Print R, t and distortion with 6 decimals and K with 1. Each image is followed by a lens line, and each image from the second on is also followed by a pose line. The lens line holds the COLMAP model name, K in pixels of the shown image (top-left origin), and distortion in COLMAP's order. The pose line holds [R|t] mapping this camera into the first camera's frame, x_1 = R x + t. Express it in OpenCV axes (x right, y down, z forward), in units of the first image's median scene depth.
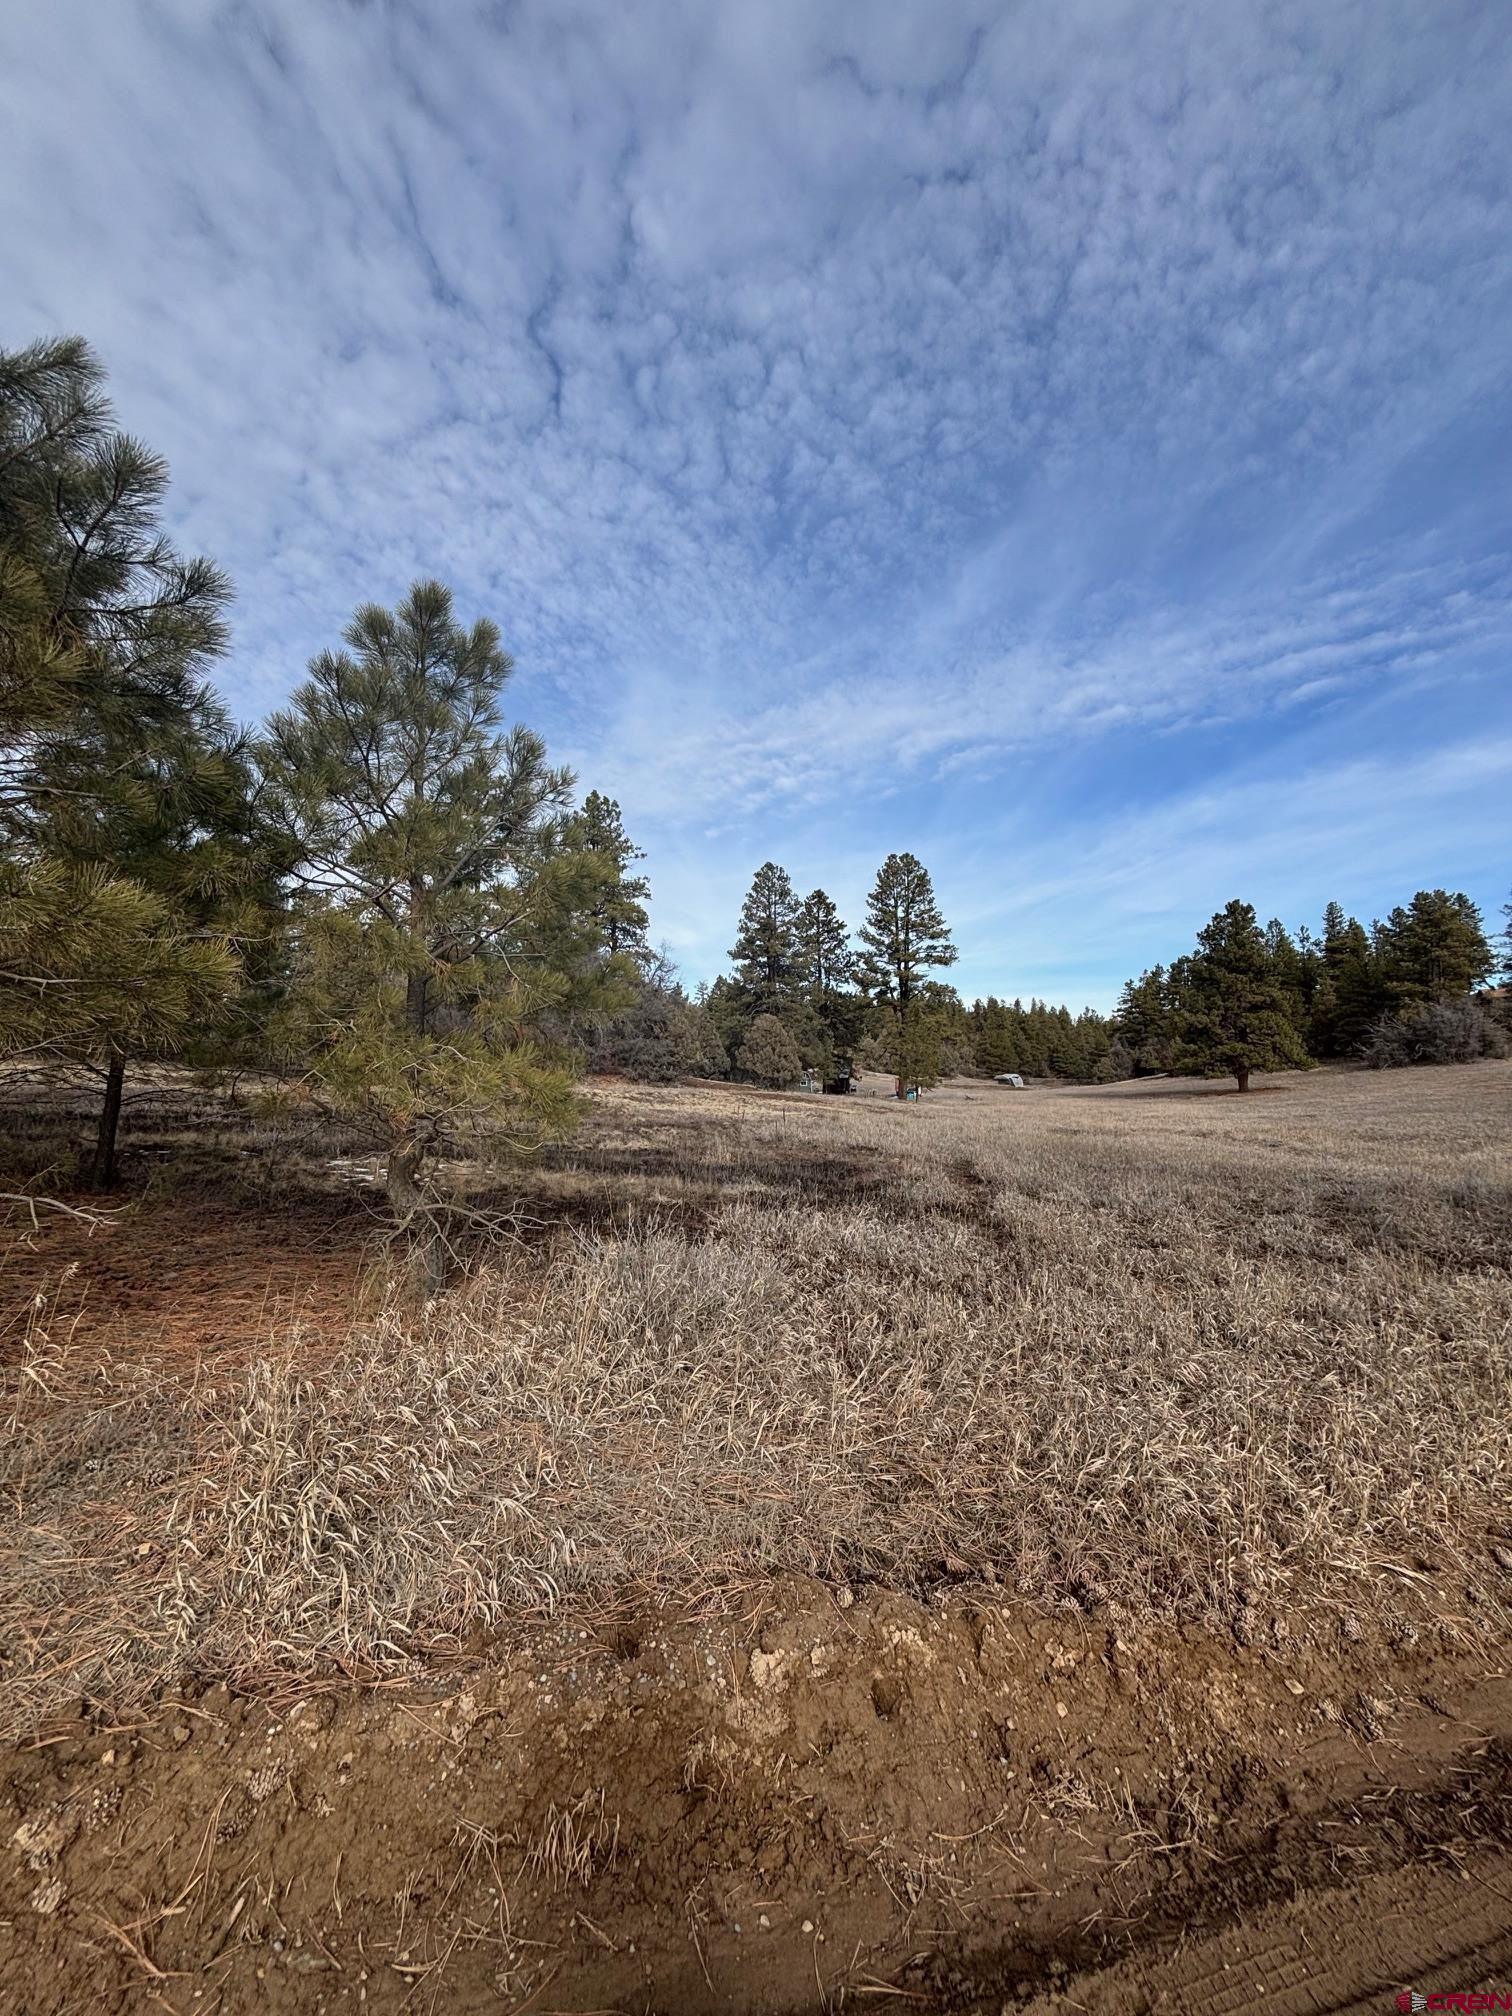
lens RADIAL K [[794.6, 0, 757.0], [0, 794.6, 1000.1], [0, 0, 1]] dist [0.001692, -0.000415]
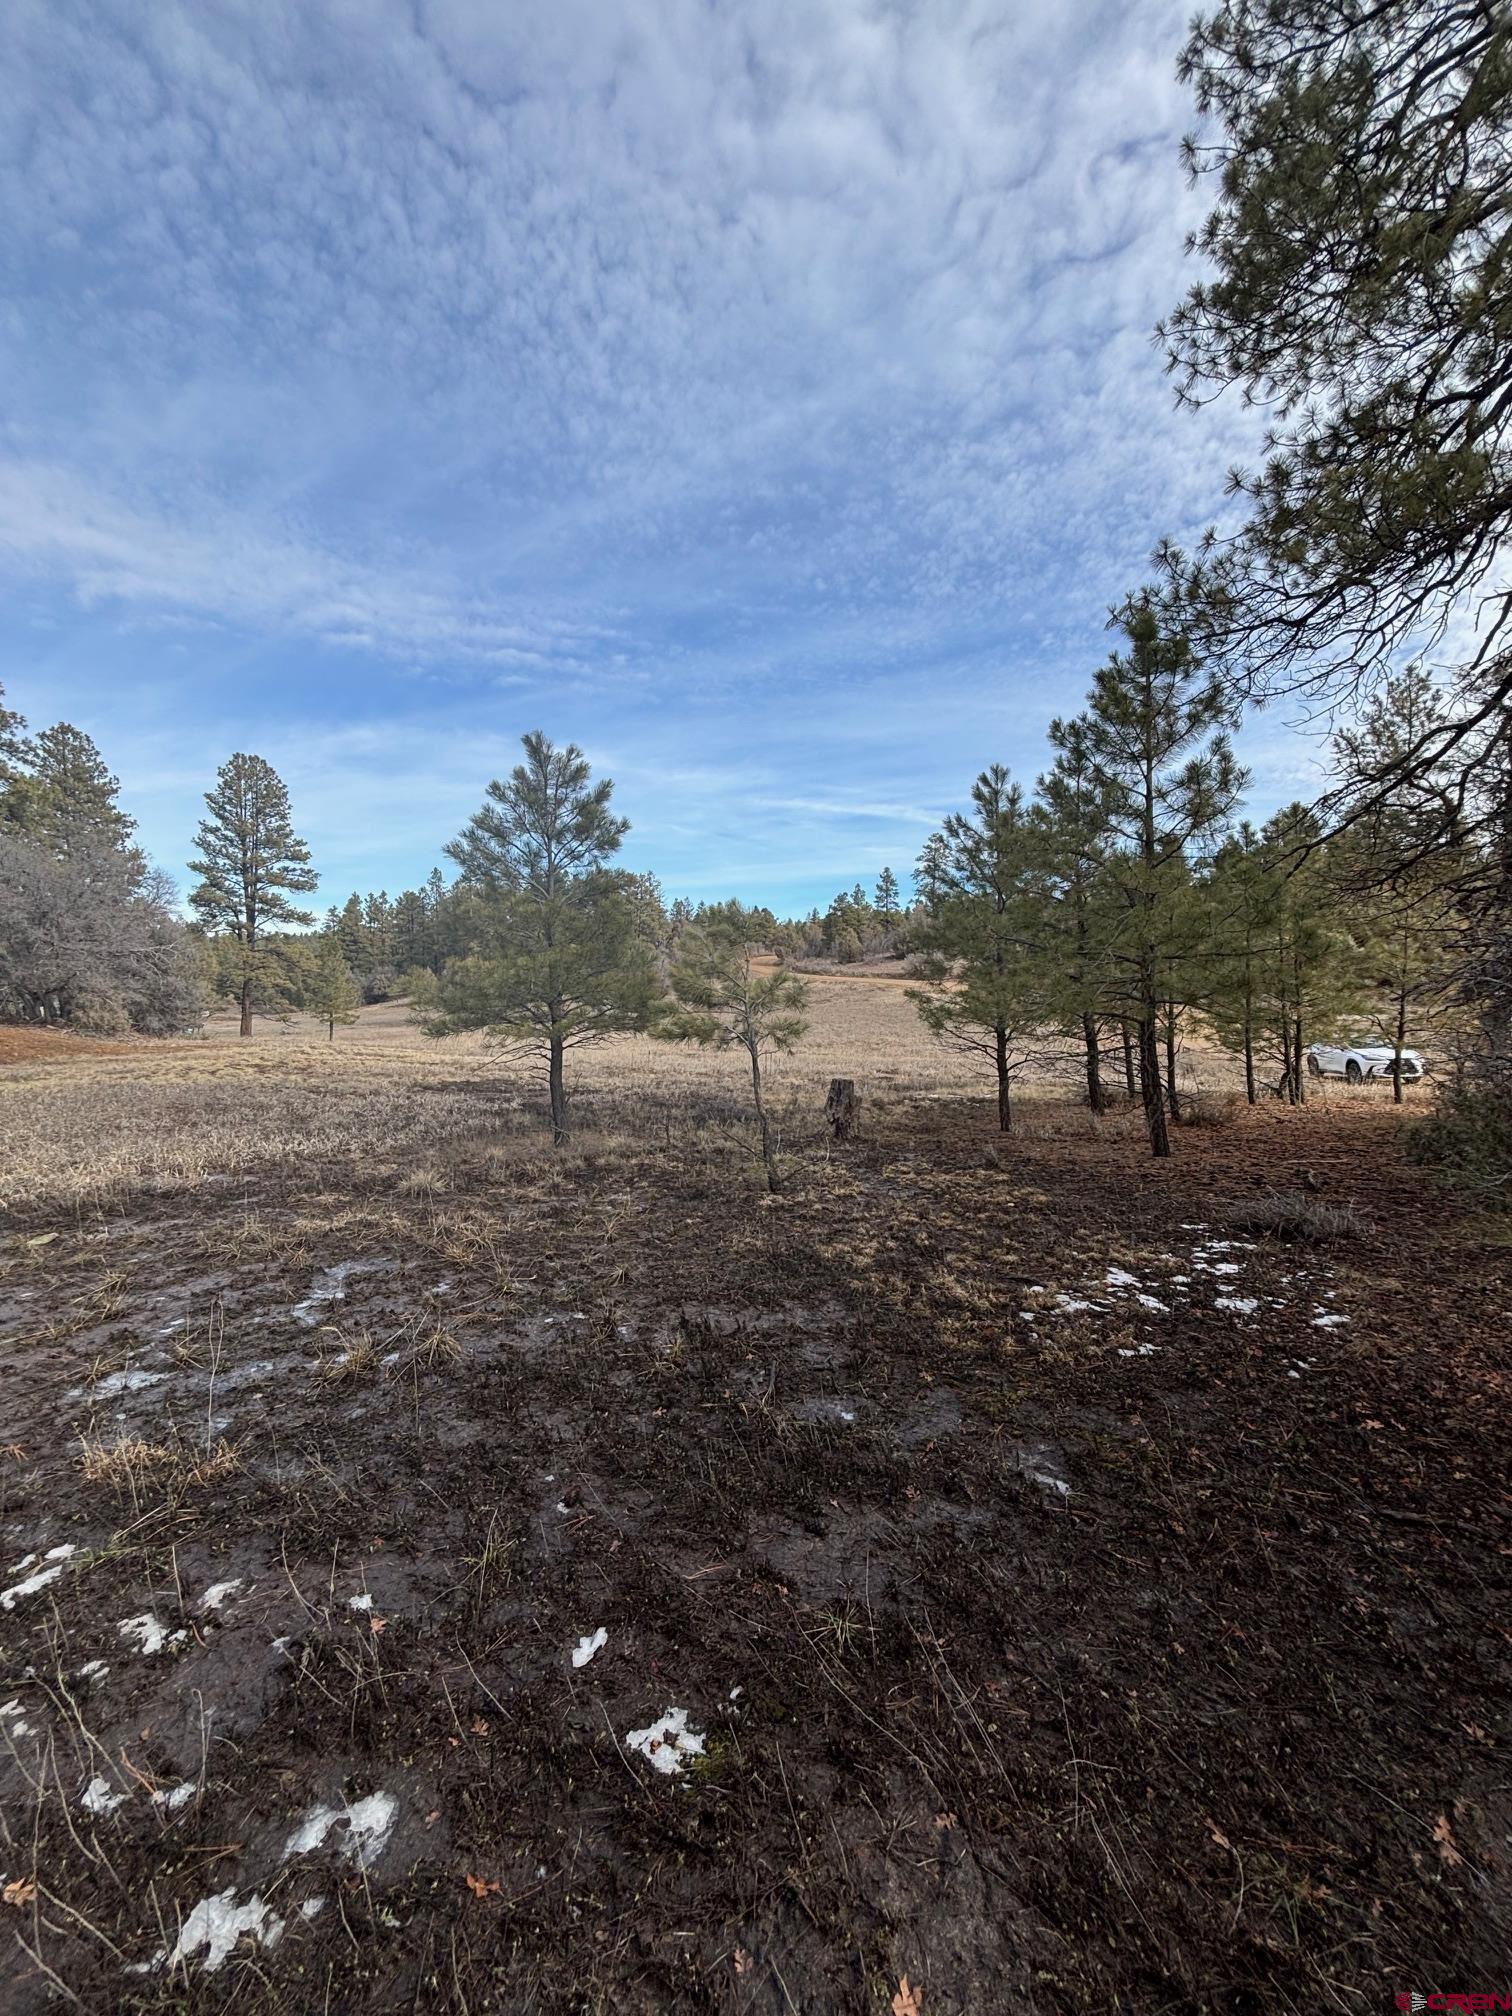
lens RADIAL K [[813.4, 0, 752.5], [0, 813.4, 1002.1], [0, 0, 1]] dist [-0.001557, -0.000041]
pose [[0.522911, -0.011998, 0.852303, -0.332599], [-0.075807, 0.995284, 0.060521, -0.008203], [-0.849009, -0.096258, 0.519536, -0.003485]]
